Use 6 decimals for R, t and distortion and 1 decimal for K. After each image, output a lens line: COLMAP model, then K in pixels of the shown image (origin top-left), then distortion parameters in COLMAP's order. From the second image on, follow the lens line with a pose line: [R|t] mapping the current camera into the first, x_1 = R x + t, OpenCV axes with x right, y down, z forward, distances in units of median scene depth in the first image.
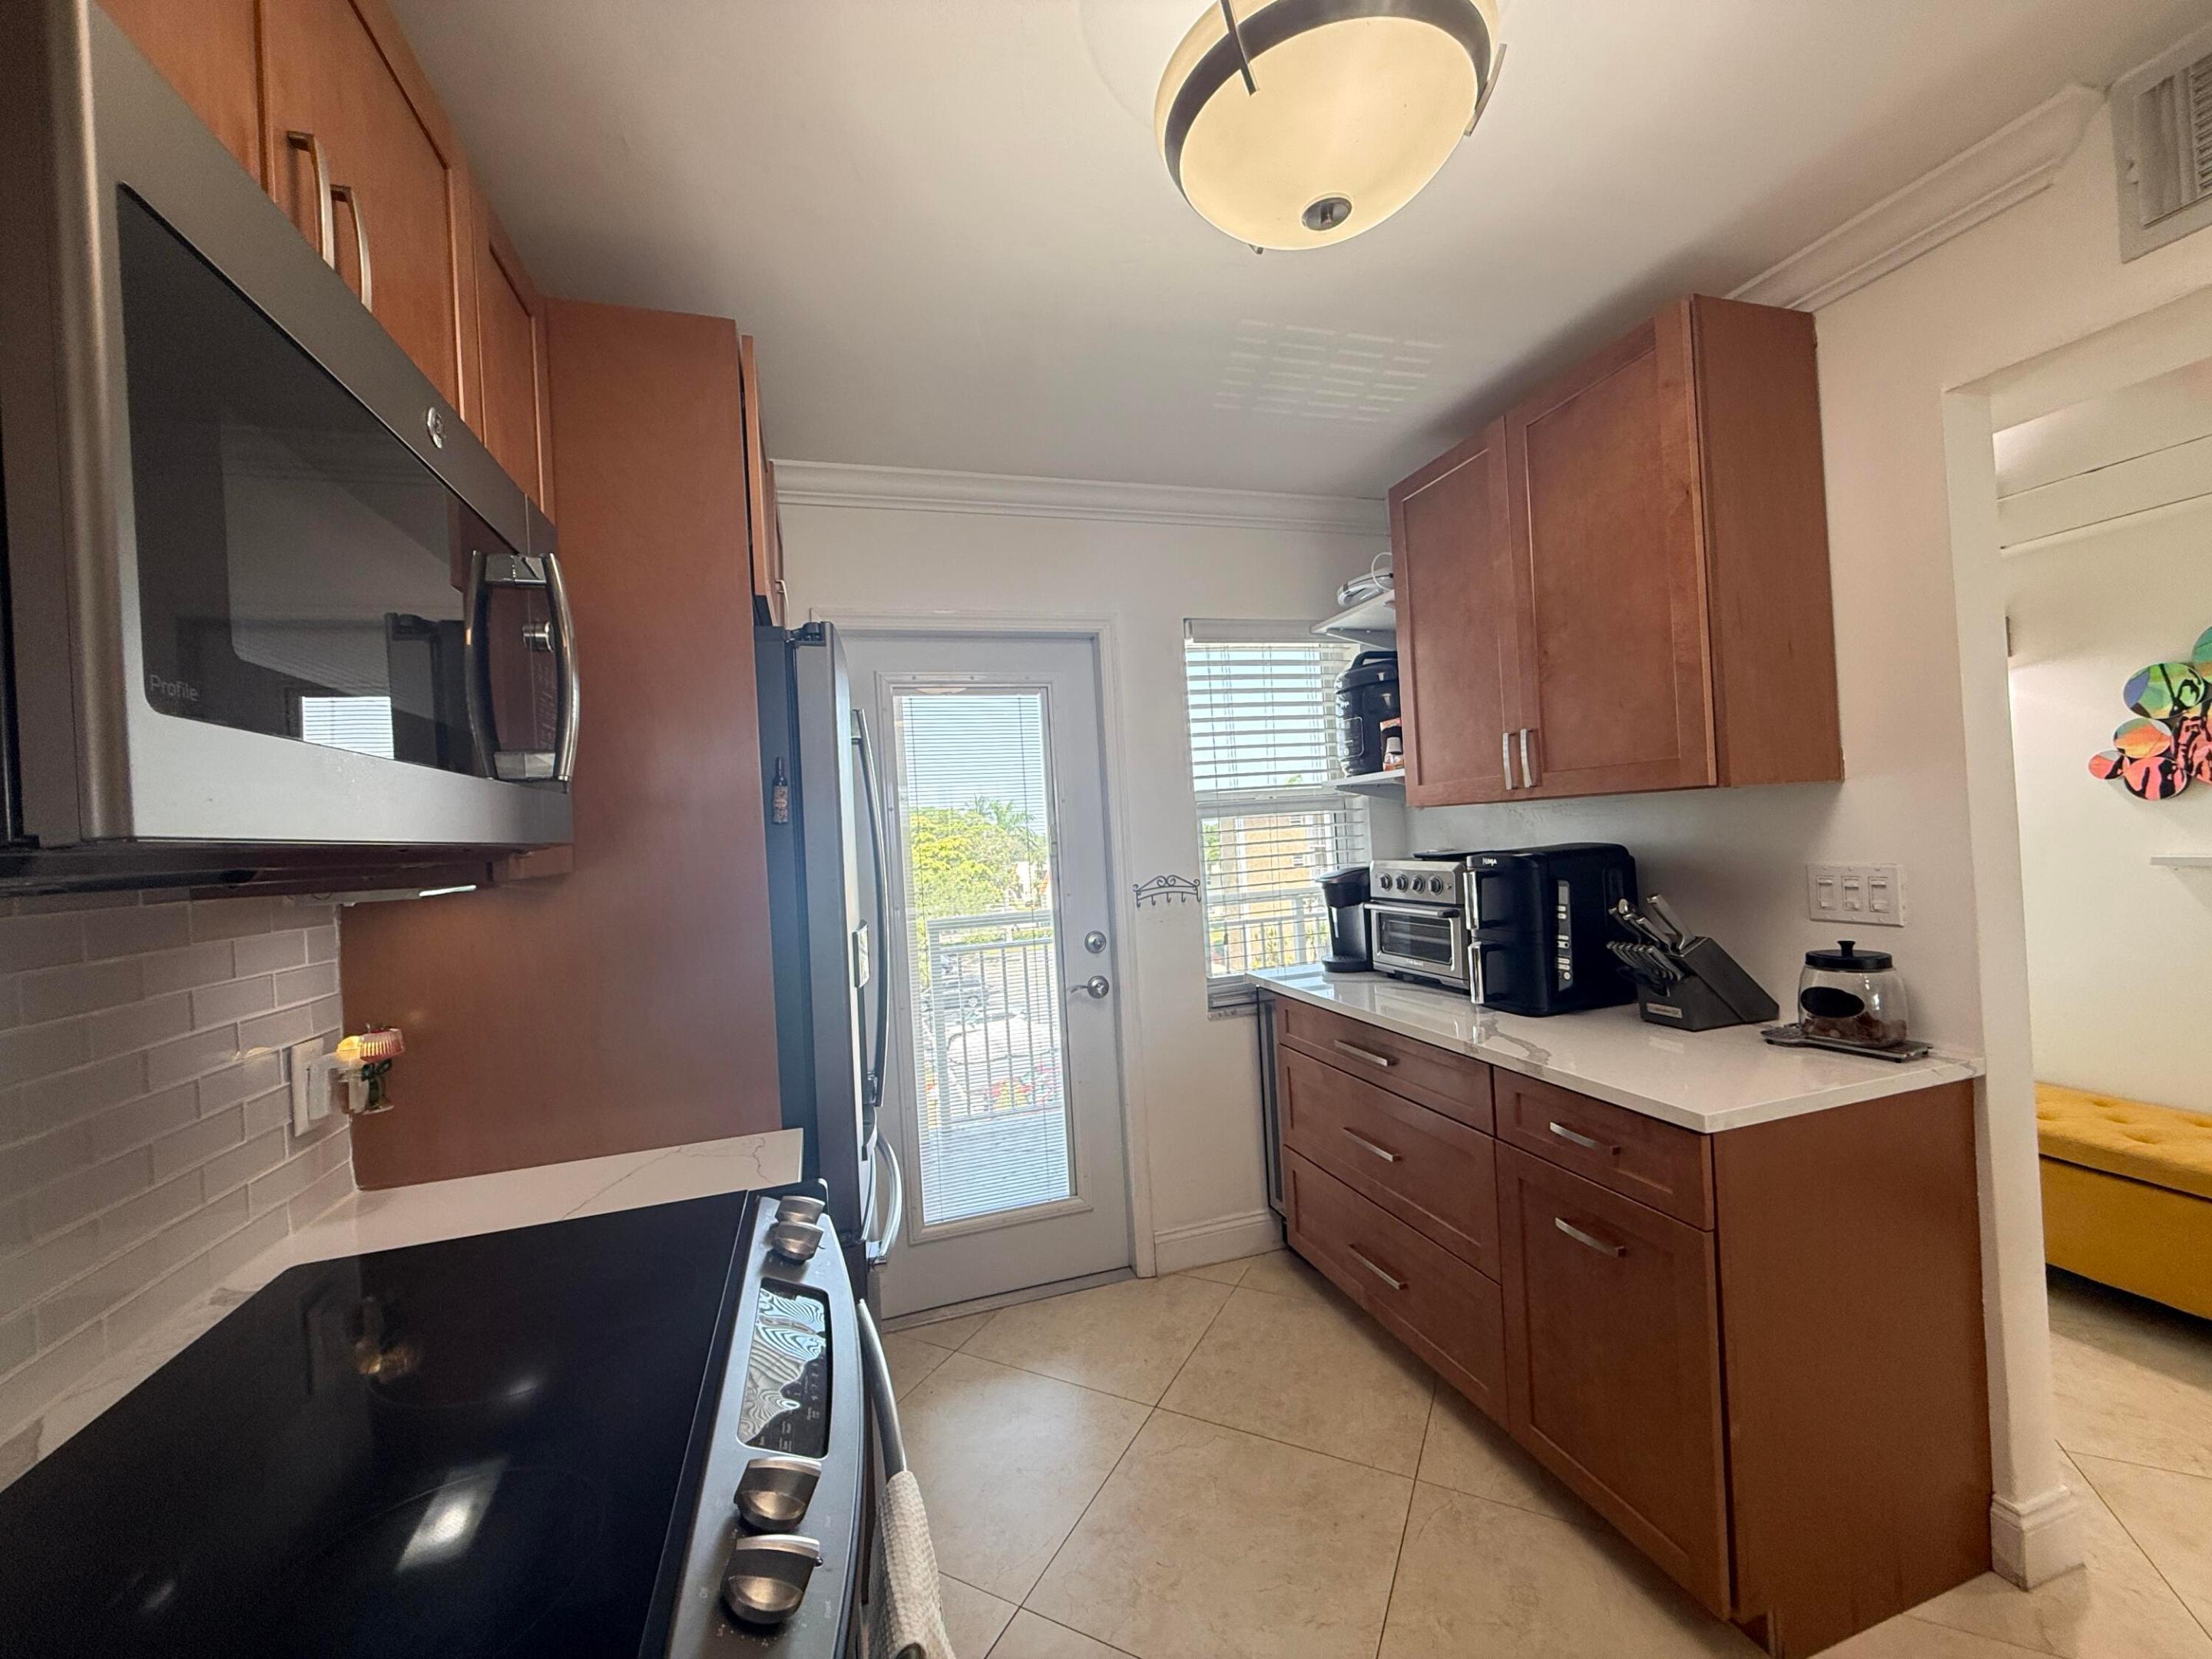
lens RADIAL K [[876.3, 0, 1103.5], [0, 876.3, 829.1], [0, 0, 1]] dist [-0.003879, 0.001179]
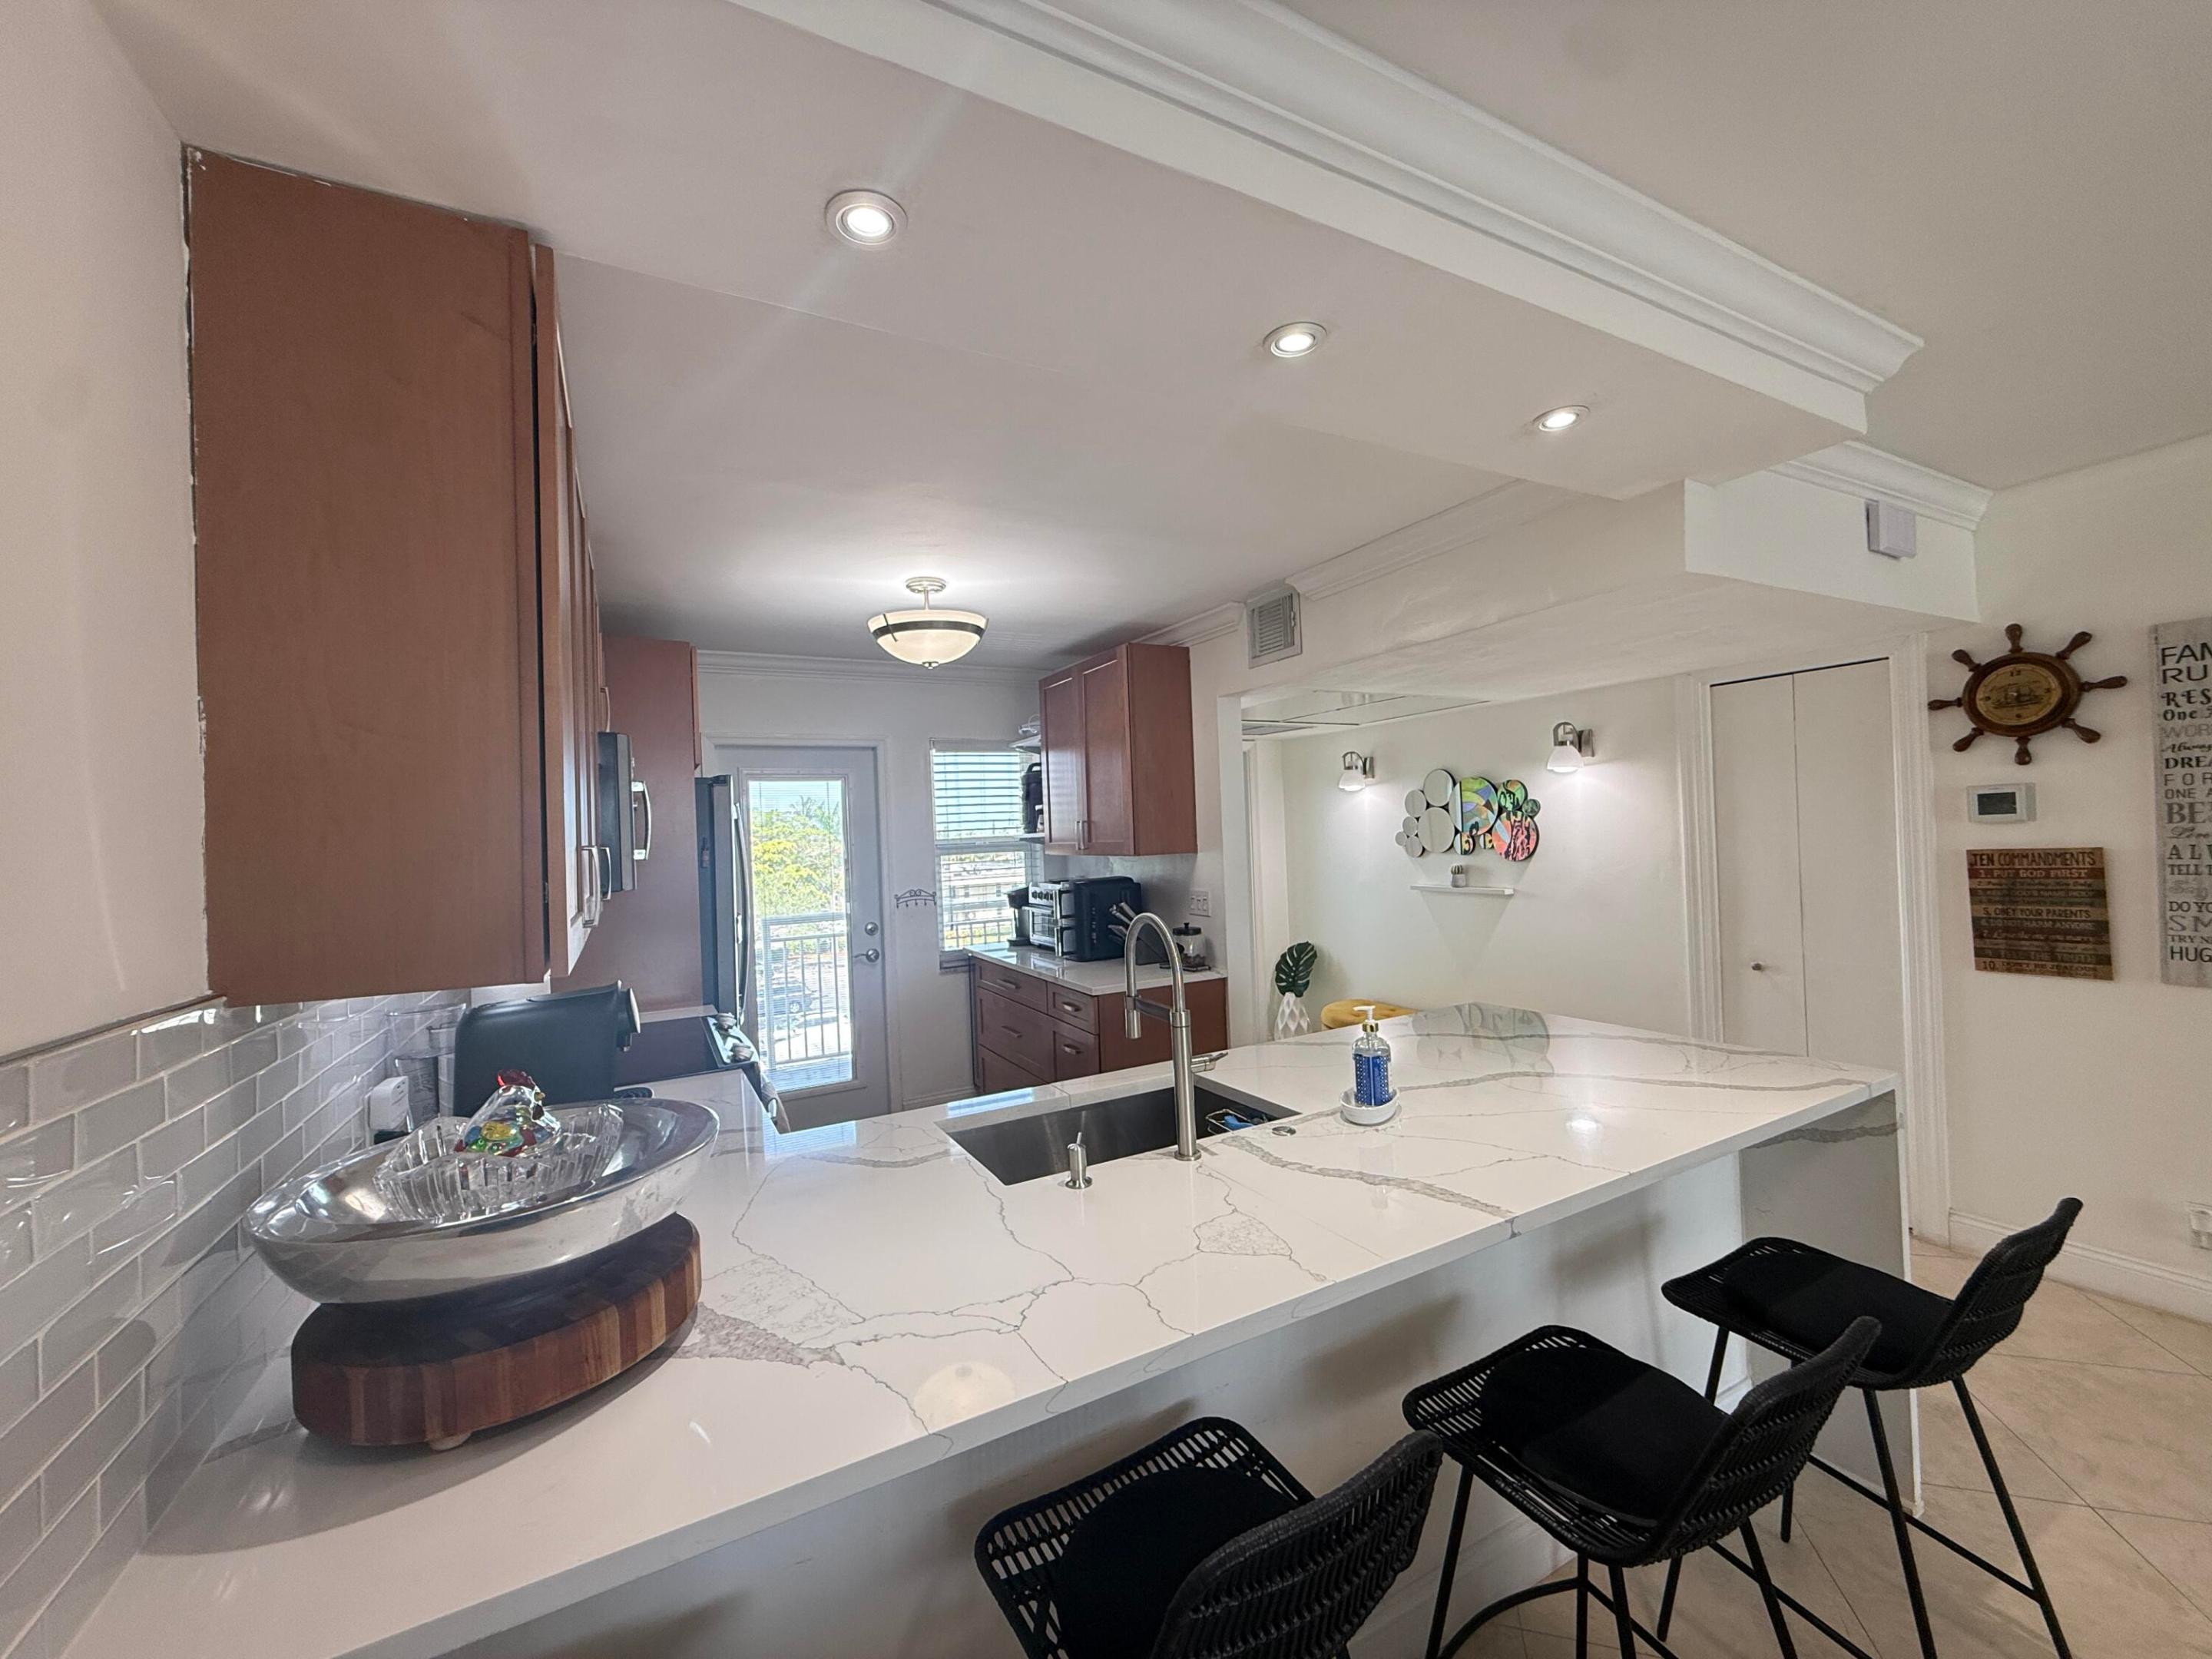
lens RADIAL K [[876.3, 0, 1115.0], [0, 876.3, 833.8], [0, 0, 1]] dist [-0.003879, 0.001179]
pose [[0.979998, 0.022827, 0.197692, 0.114511], [-0.022312, 0.999739, -0.004830, -0.056588], [-0.197750, 0.000322, 0.980252, -0.753997]]
